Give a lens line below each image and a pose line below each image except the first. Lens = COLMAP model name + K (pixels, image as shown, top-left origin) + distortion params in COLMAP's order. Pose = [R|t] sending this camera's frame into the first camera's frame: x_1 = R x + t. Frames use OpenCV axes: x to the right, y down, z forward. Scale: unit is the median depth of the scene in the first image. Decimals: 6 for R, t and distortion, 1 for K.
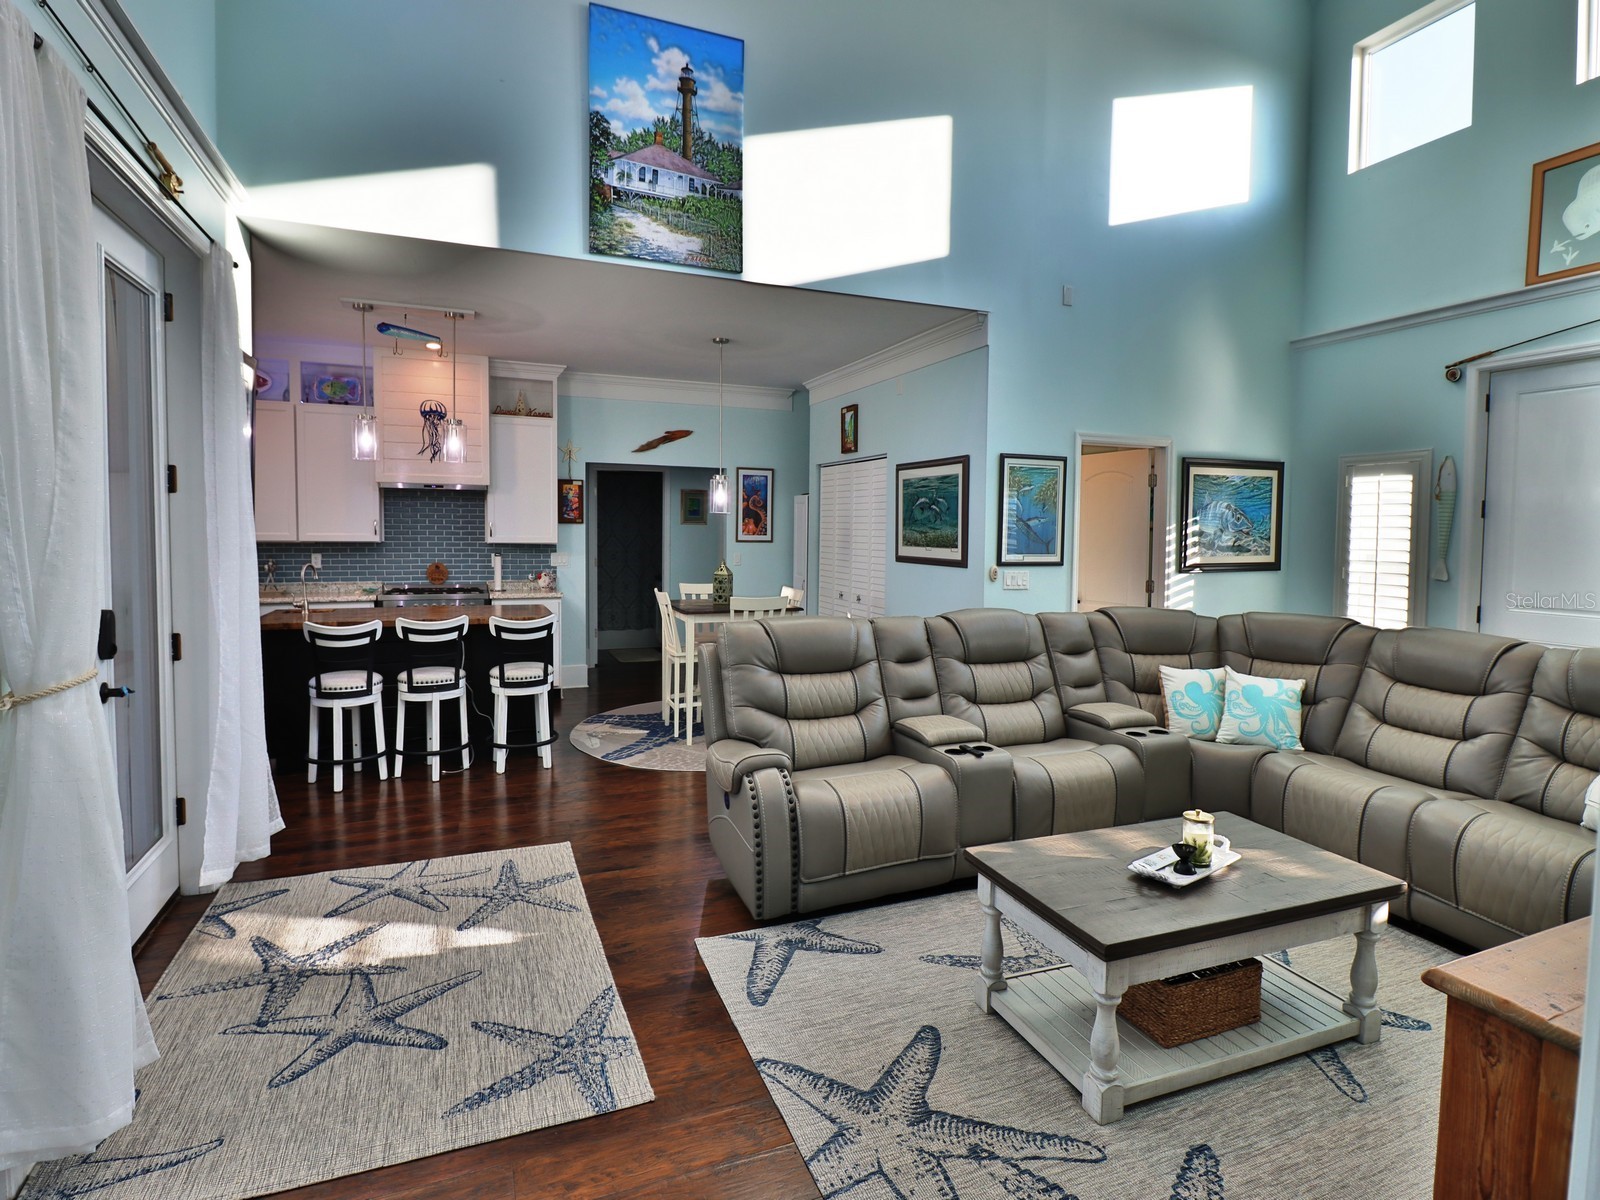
lens RADIAL K [[829.2, 0, 804.2], [0, 829.2, 569.9], [0, 0, 1]] dist [0.005099, -0.015194]
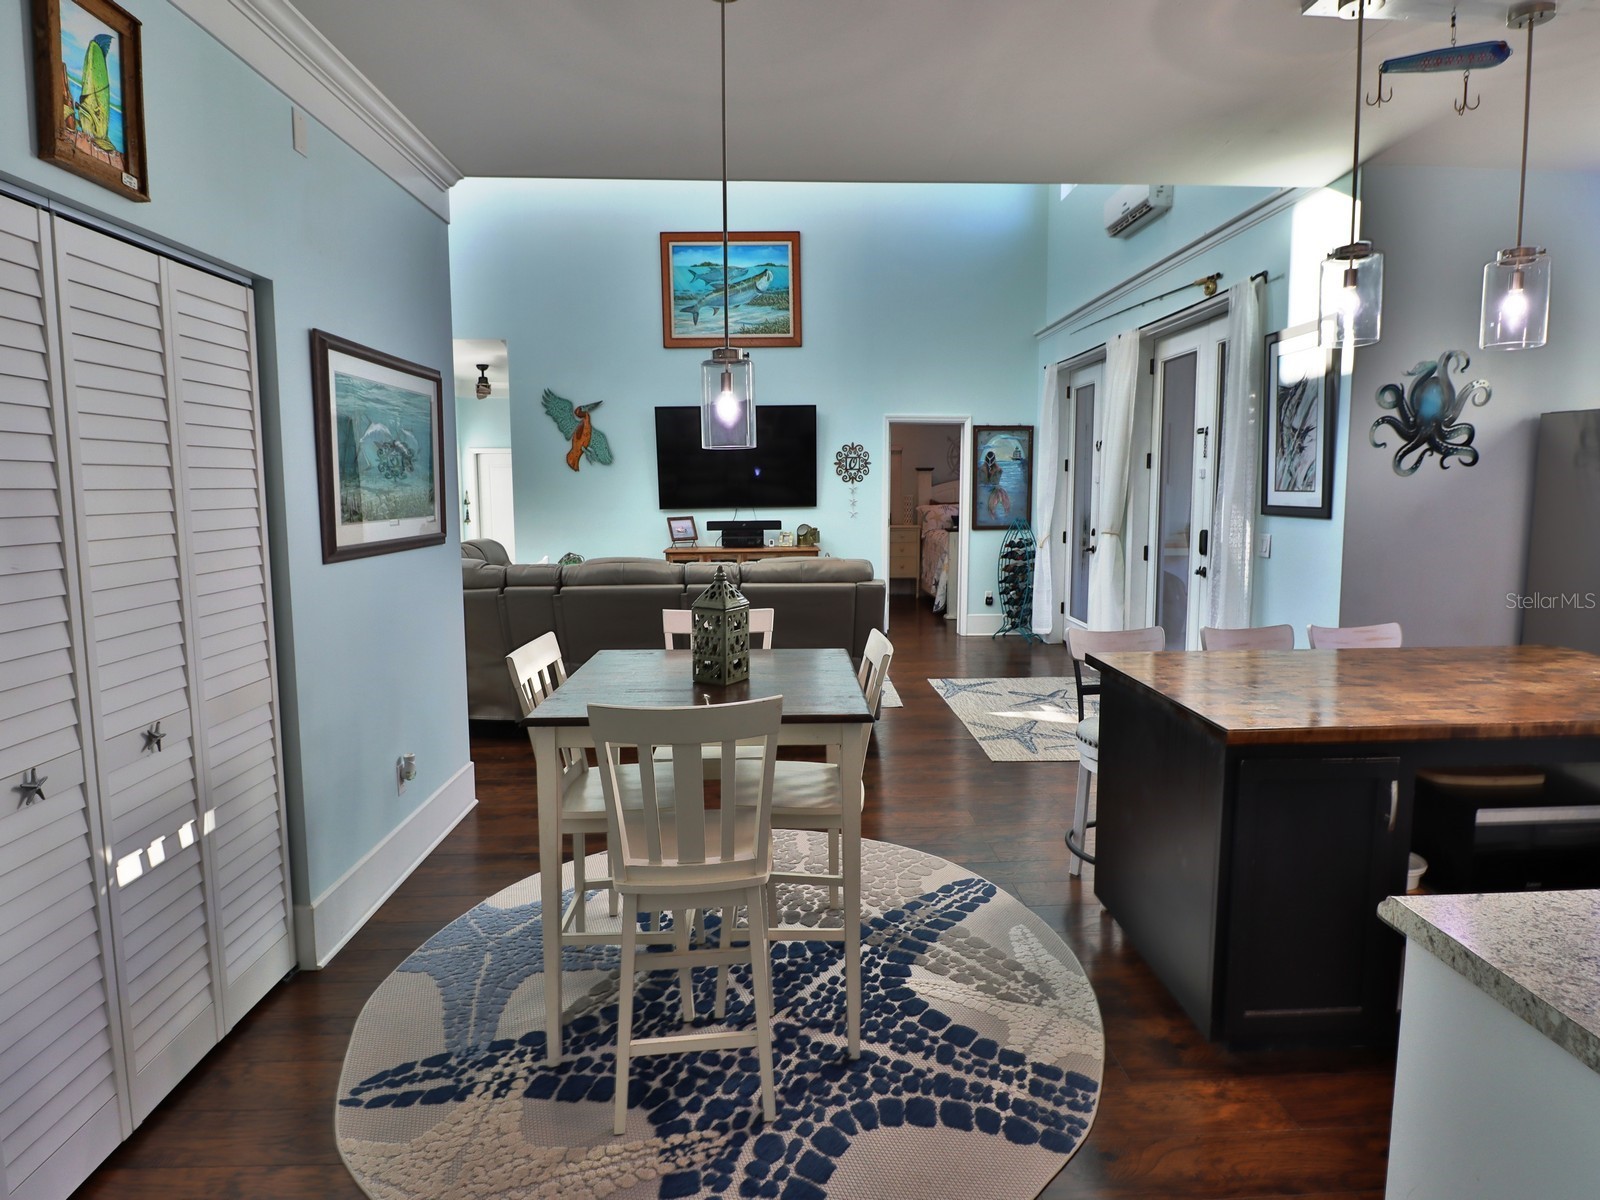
lens RADIAL K [[829.2, 0, 809.1], [0, 829.2, 562.1], [0, 0, 1]] dist [0.005099, -0.015194]
pose [[-0.940184, -0.039548, 0.338363, -0.331422], [0.009656, 0.989746, 0.142514, -0.086451], [-0.340530, 0.137257, -0.930161, 1.654367]]
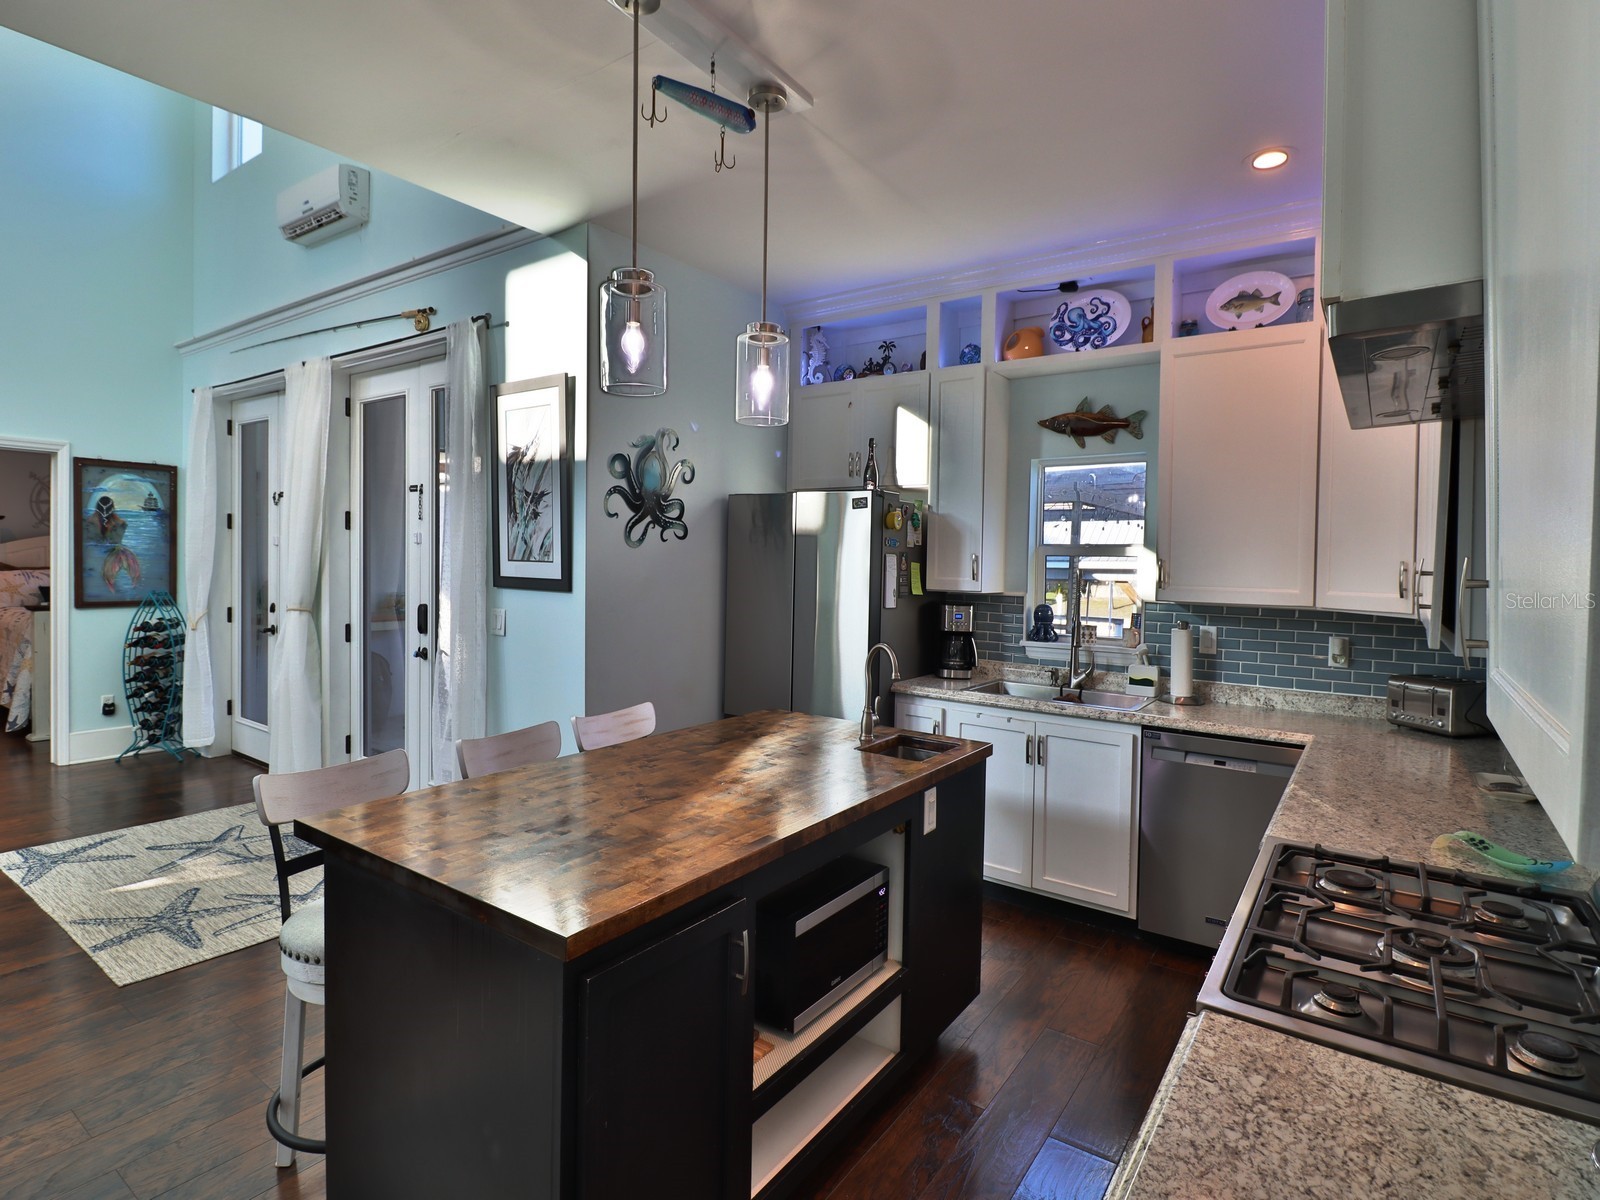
lens RADIAL K [[829.2, 0, 807.6], [0, 829.2, 585.9], [0, 0, 1]] dist [0.005099, -0.015194]
pose [[-0.843132, -0.011402, -0.537586, -0.313467], [-0.058007, 0.995869, 0.069855, -0.078689], [0.534569, 0.090080, -0.840310, 1.478230]]
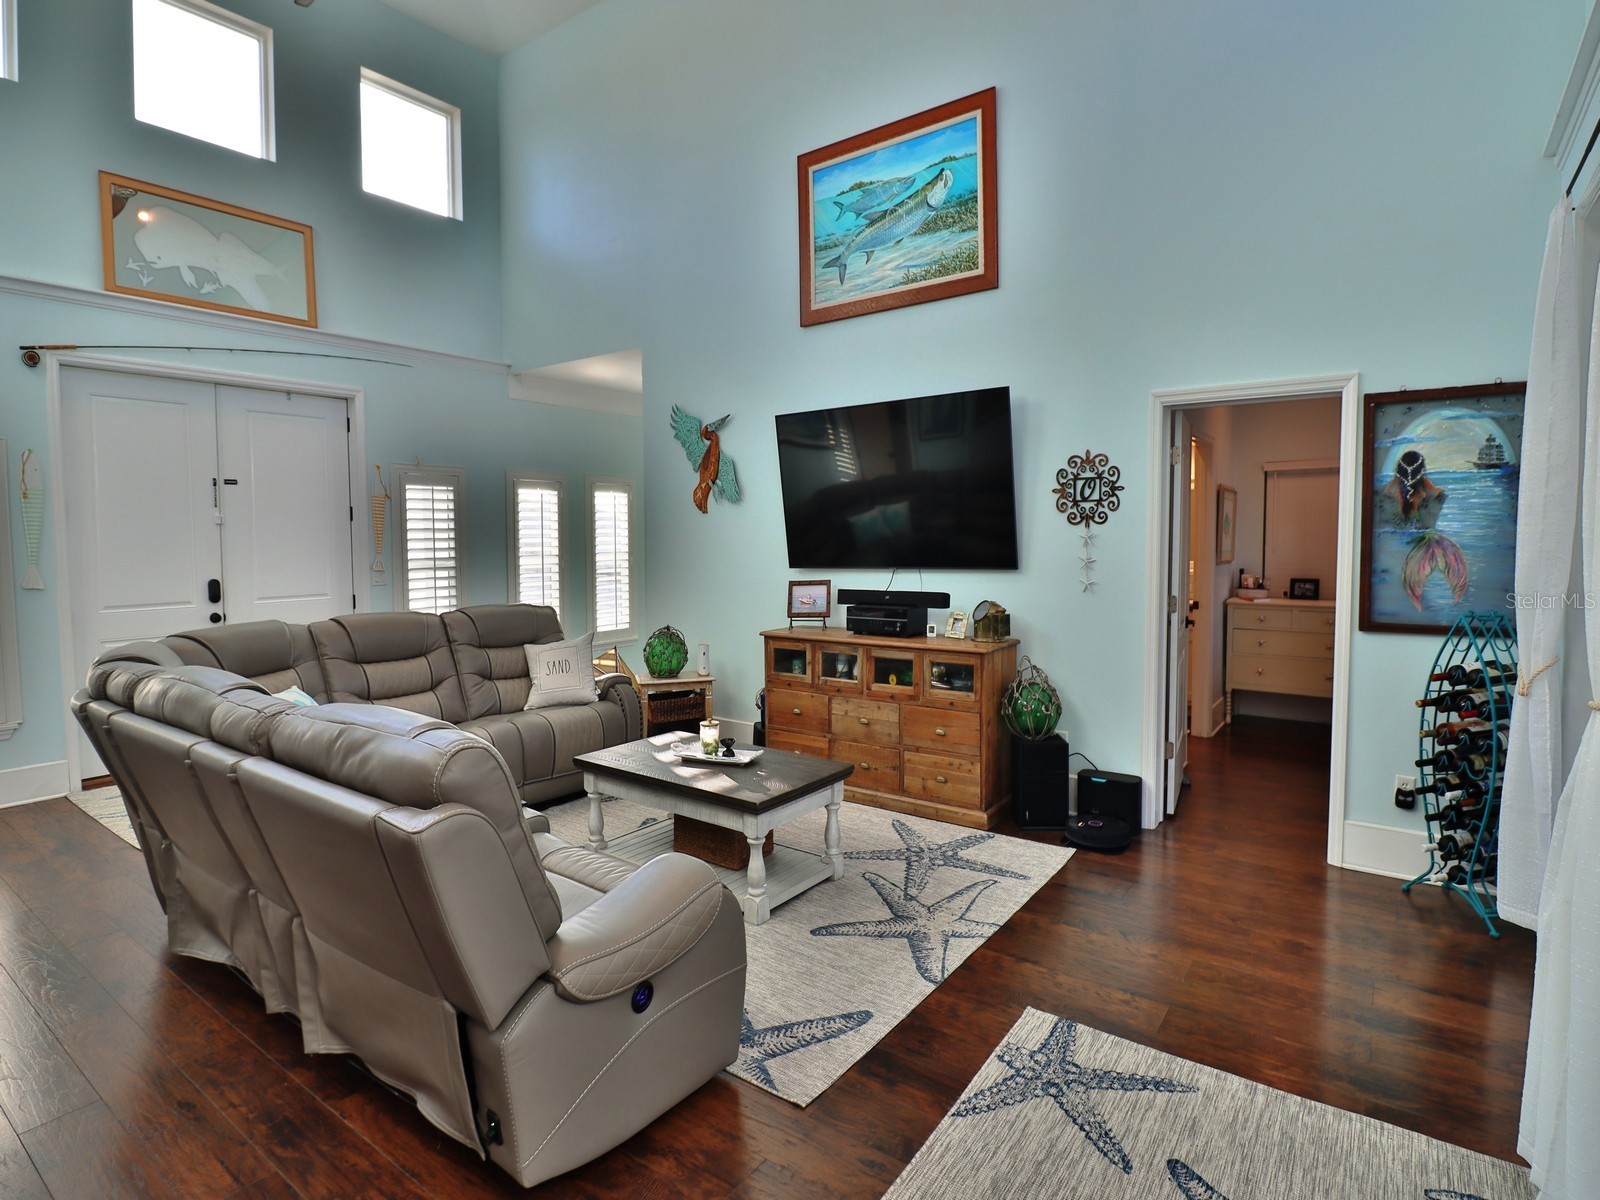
lens RADIAL K [[829.2, 0, 801.3], [0, 829.2, 571.9], [0, 0, 1]] dist [0.005099, -0.015194]
pose [[-0.525995, -0.047939, 0.849135, -0.431931], [0.043736, 0.995564, 0.083298, -0.045726], [-0.849362, 0.080952, -0.521566, 0.803616]]
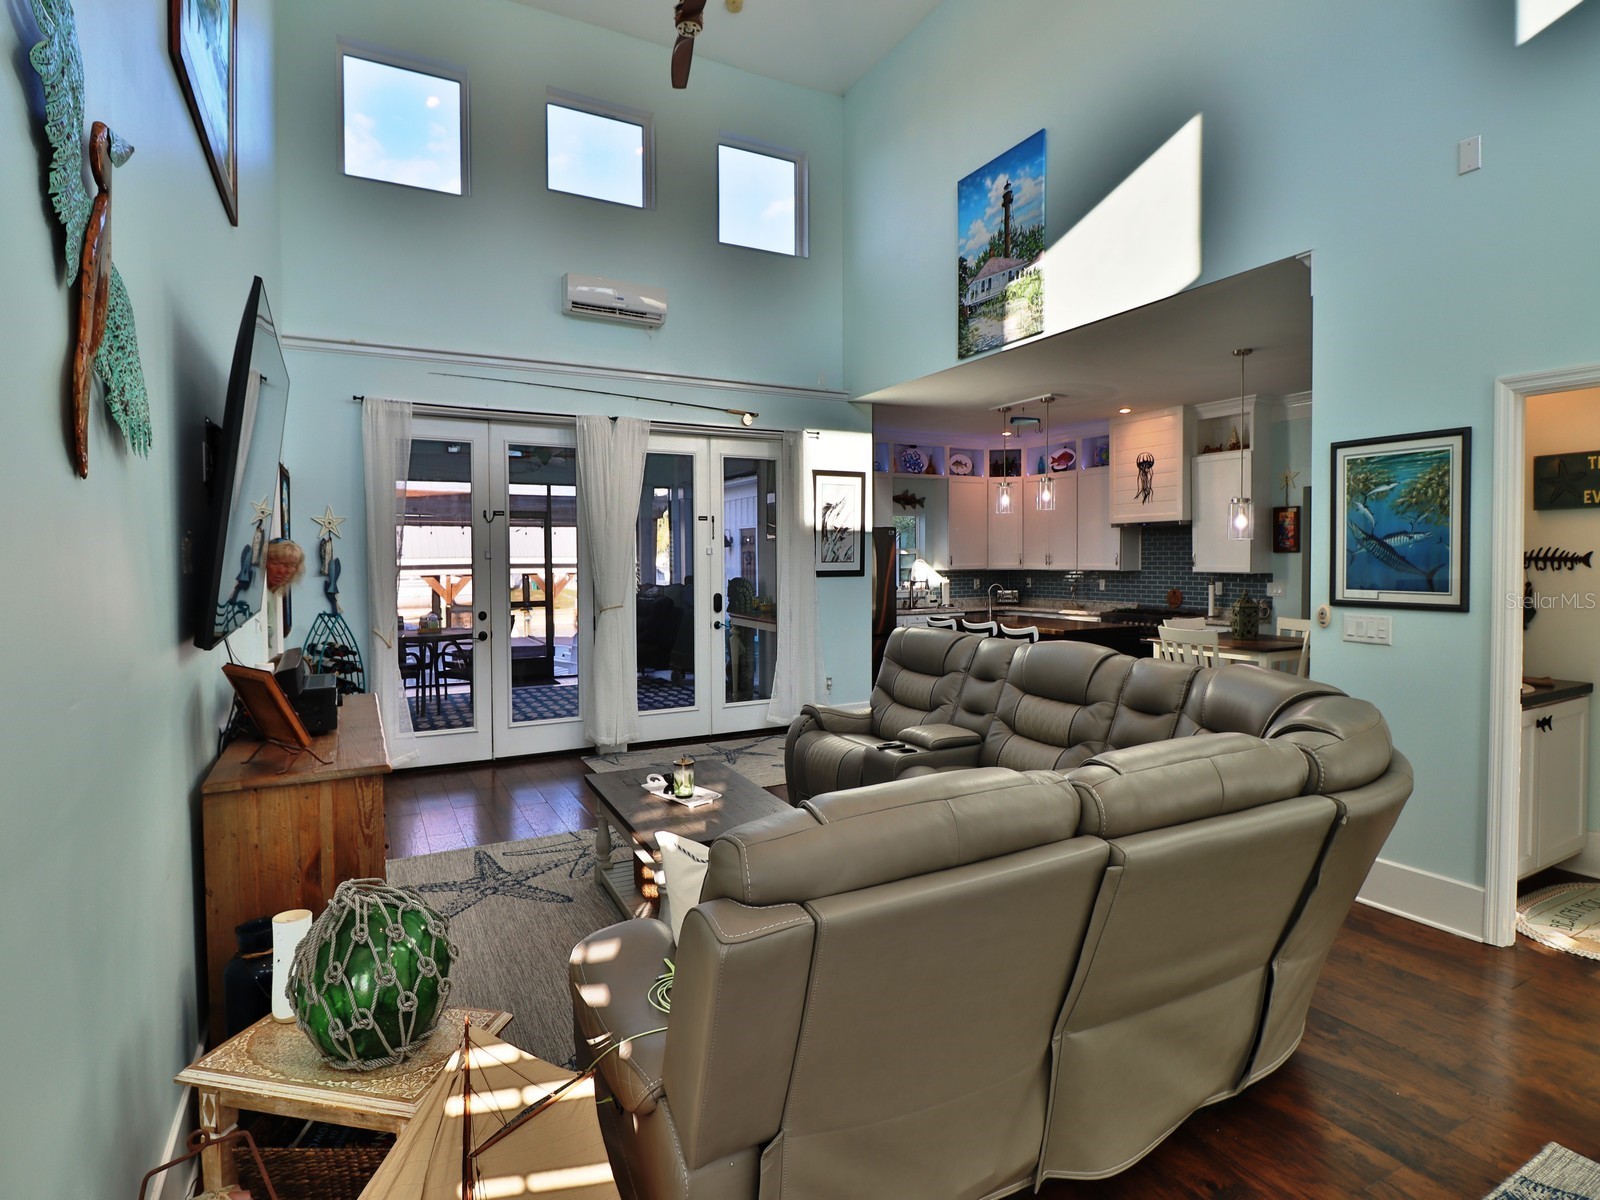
lens RADIAL K [[829.2, 0, 794.7], [0, 829.2, 585.2], [0, 0, 1]] dist [0.005099, -0.015194]
pose [[0.096718, 0.020146, -0.995108, 0.932541], [-0.041503, 0.999007, 0.016192, -0.015226], [0.994446, 0.039734, 0.097458, 0.515739]]
